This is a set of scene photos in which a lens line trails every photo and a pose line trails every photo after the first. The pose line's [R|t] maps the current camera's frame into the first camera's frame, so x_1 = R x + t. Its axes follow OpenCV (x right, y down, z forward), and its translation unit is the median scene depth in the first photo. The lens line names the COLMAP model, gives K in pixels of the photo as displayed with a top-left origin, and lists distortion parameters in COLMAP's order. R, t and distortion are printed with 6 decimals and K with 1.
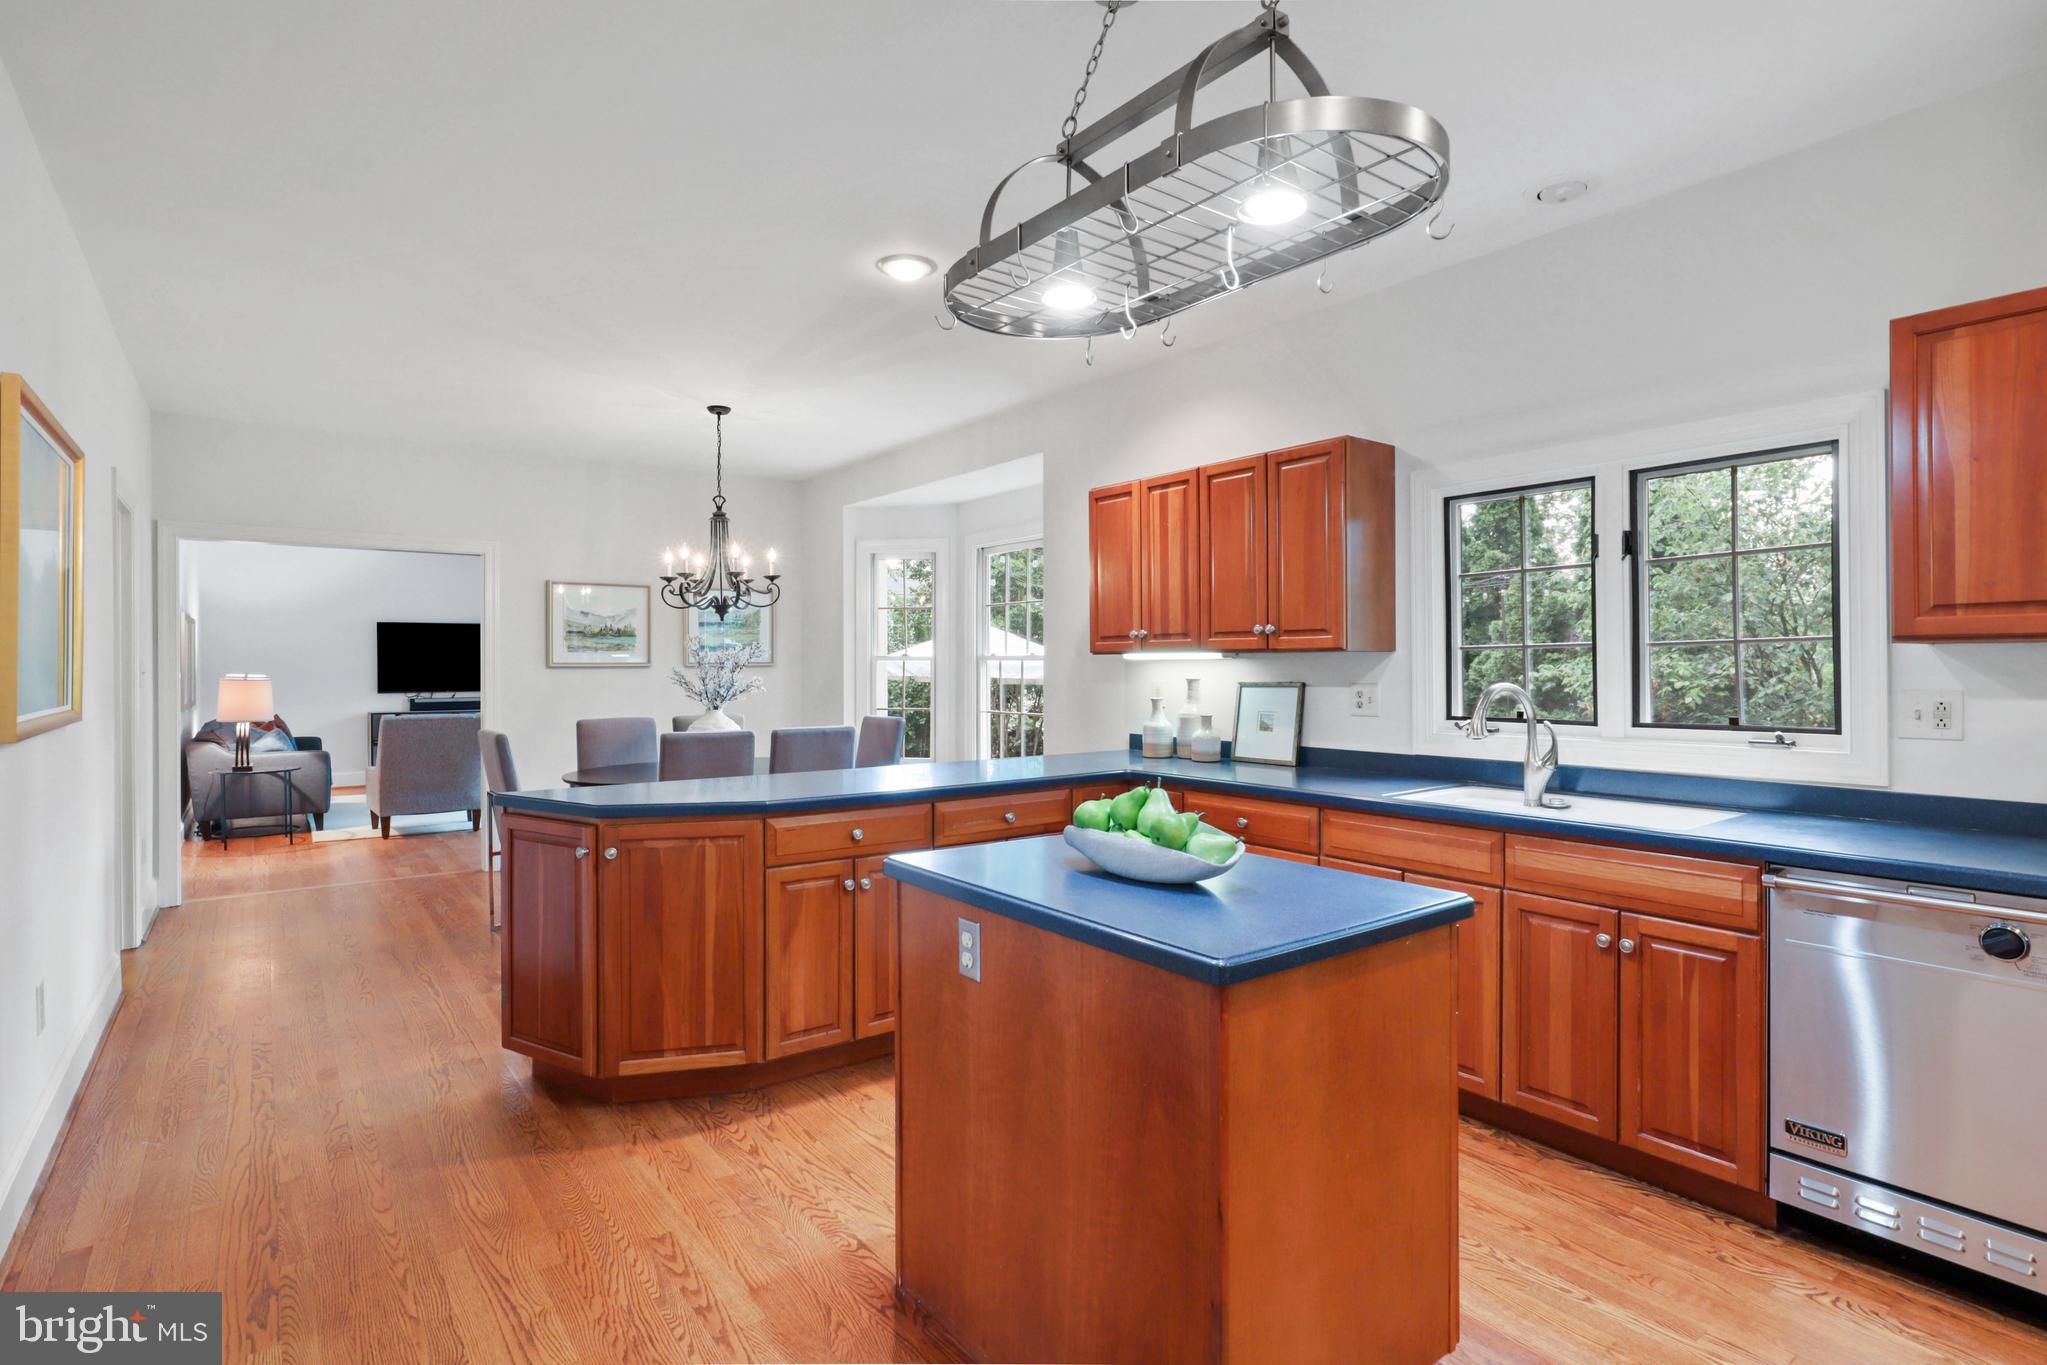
lens RADIAL K [[1012.3, 0, 1030.9], [0, 1012.3, 660.3], [0, 0, 1]] dist [-0.021397, 0.011145]
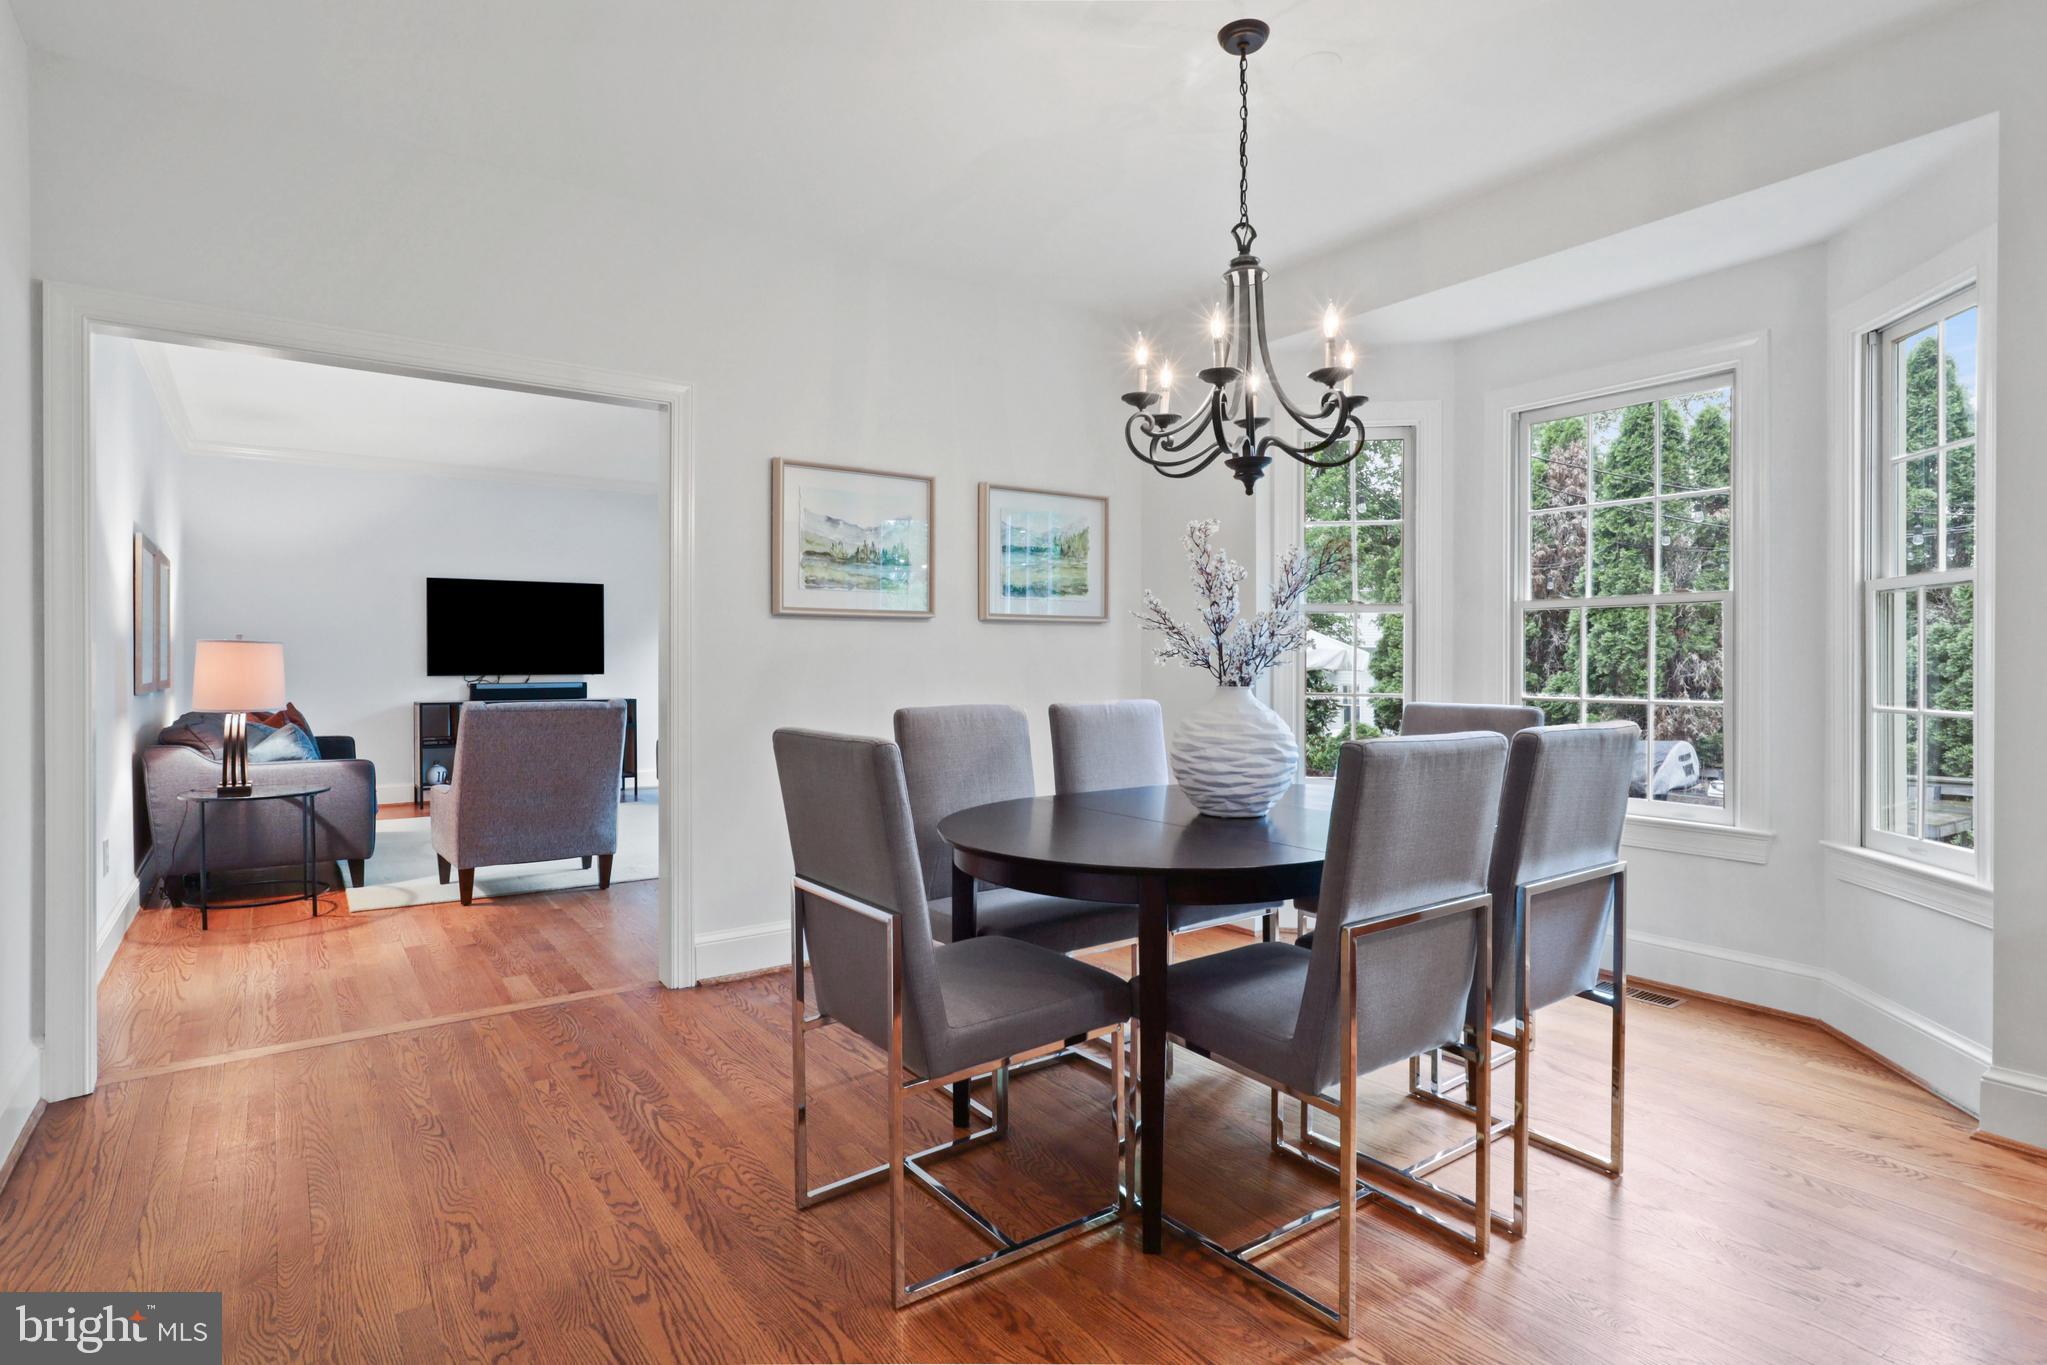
lens RADIAL K [[1055.6, 0, 1032.6], [0, 1055.6, 661.6], [0, 0, 1]] dist [-0.001195, 0.005736]
pose [[0.999542, 0.003345, -0.030093, -0.279266], [-0.003207, 0.999984, 0.004643, 0.025549], [0.030108, -0.004545, 0.999536, 0.368630]]
